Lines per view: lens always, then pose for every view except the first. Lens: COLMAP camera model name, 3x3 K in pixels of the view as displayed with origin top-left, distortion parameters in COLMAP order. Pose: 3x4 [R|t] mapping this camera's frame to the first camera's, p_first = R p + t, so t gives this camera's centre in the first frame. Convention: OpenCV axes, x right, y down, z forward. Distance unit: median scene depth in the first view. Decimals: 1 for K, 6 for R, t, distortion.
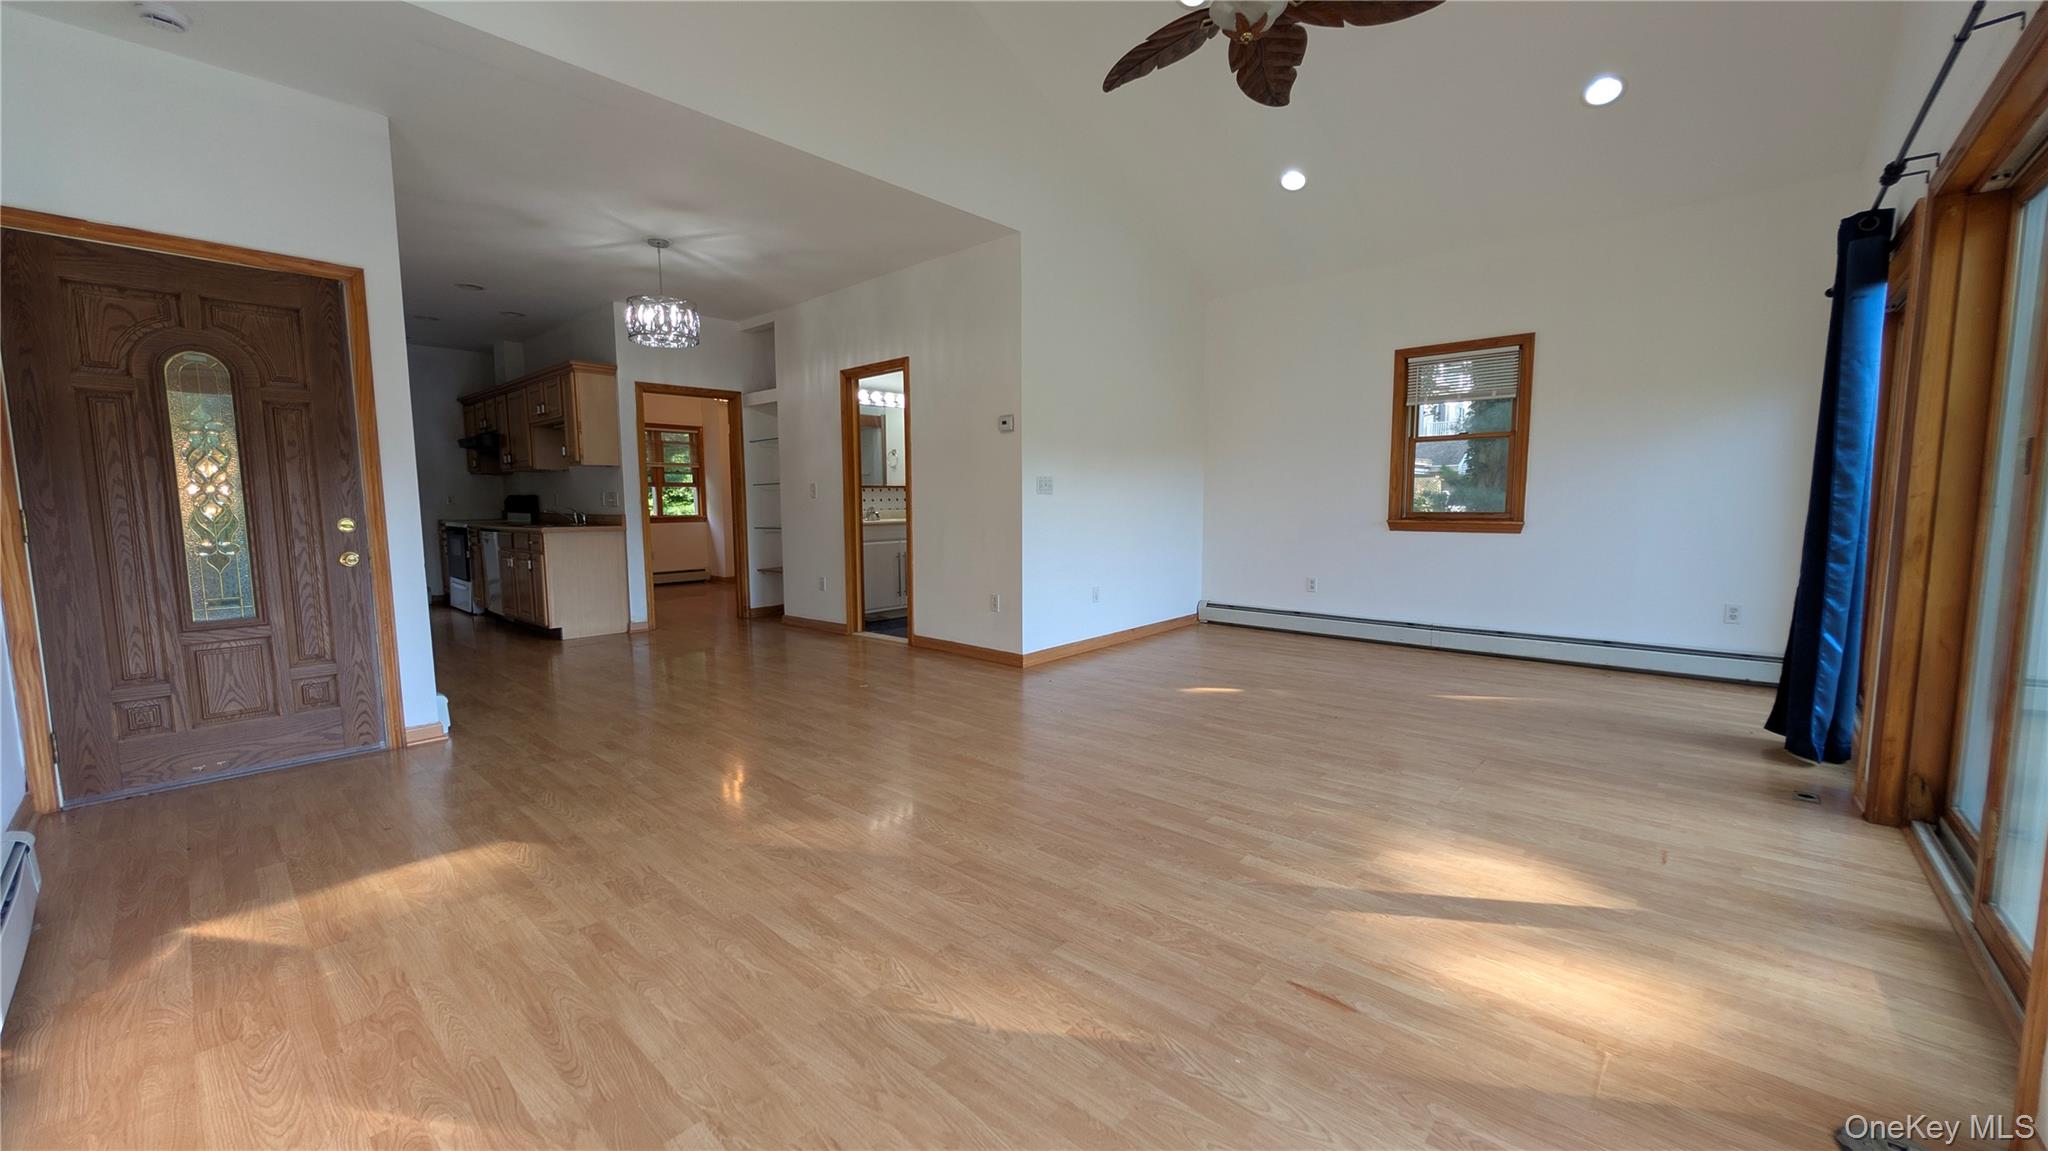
lens RADIAL K [[776.2, 0, 1011.8], [0, 776.2, 577.4], [0, 0, 1]] dist [-0.003543, -0.000016]
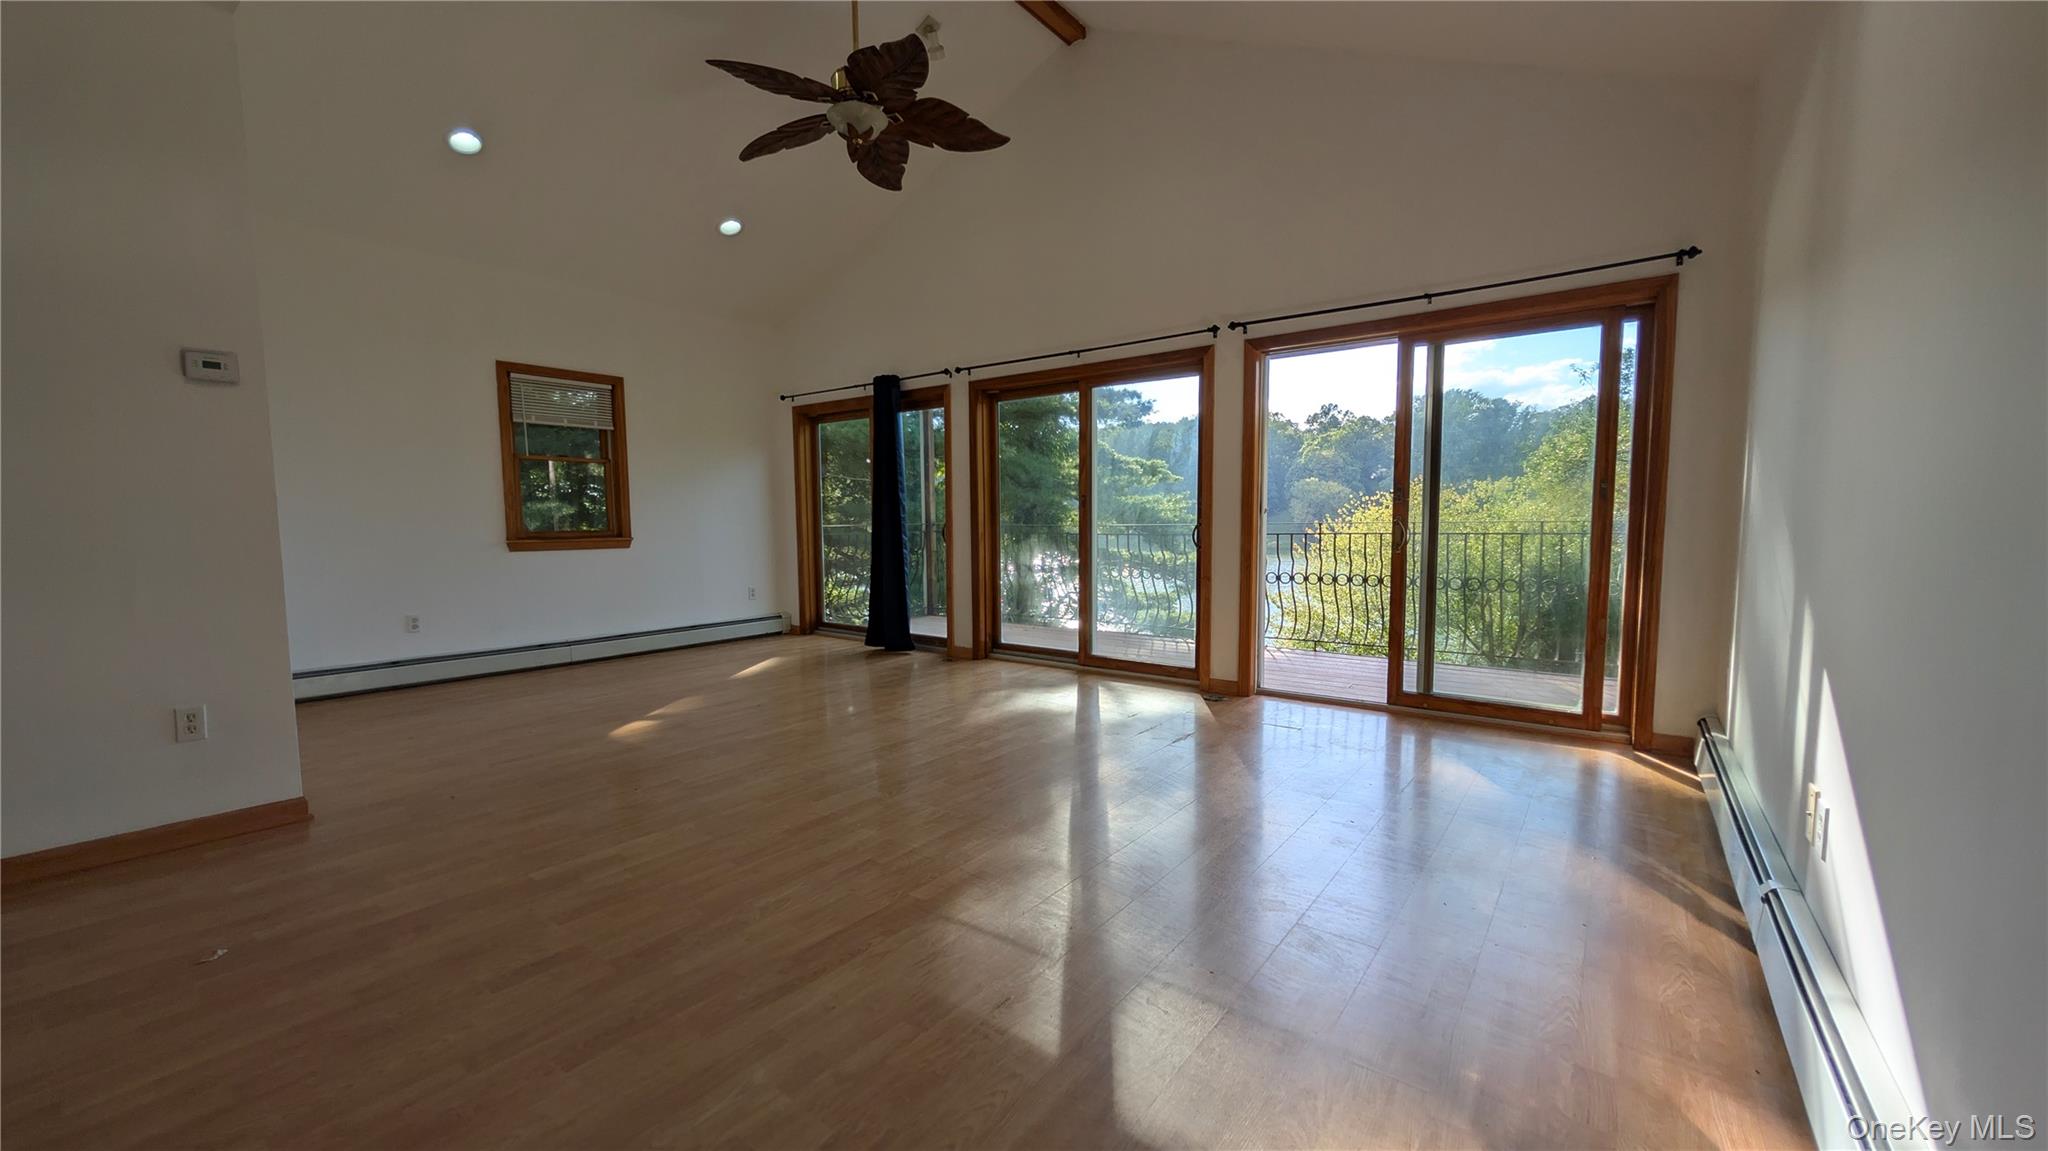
lens RADIAL K [[774.5, 0, 1020.2], [0, 774.5, 580.0], [0, 0, 1]] dist [-0.002697, -0.000330]
pose [[-0.088416, -0.074885, 0.993265, -0.823718], [0.102277, 0.991217, 0.083835, -0.067529], [-0.990819, 0.109001, -0.079981, 0.756861]]
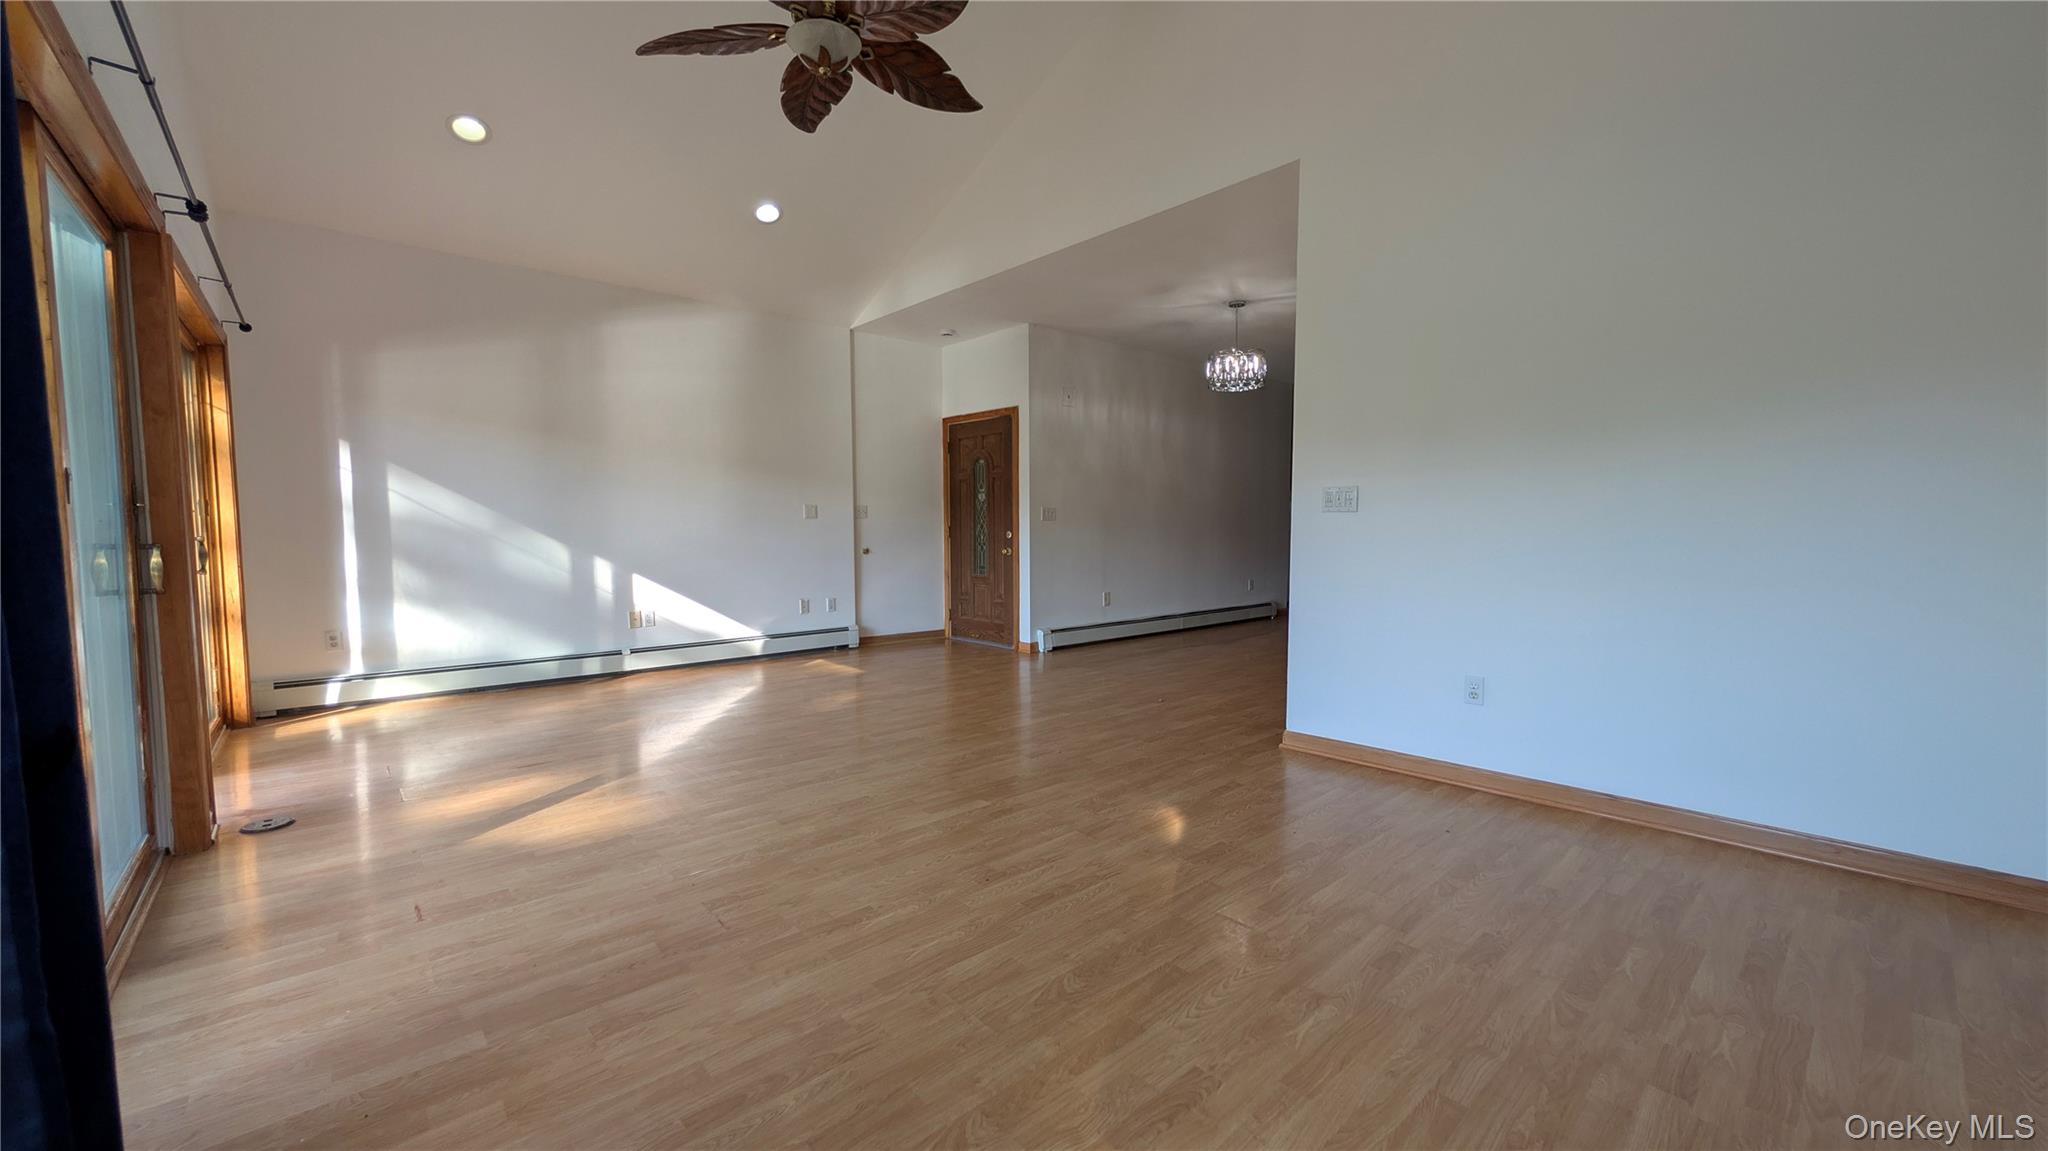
lens RADIAL K [[774.5, 0, 1020.2], [0, 774.5, 580.0], [0, 0, 1]] dist [-0.002697, -0.000330]
pose [[-0.095712, 0.074054, -0.992651, 1.099047], [-0.091742, 0.992328, 0.082875, -0.115036], [0.991172, 0.099000, -0.088184, 1.160812]]
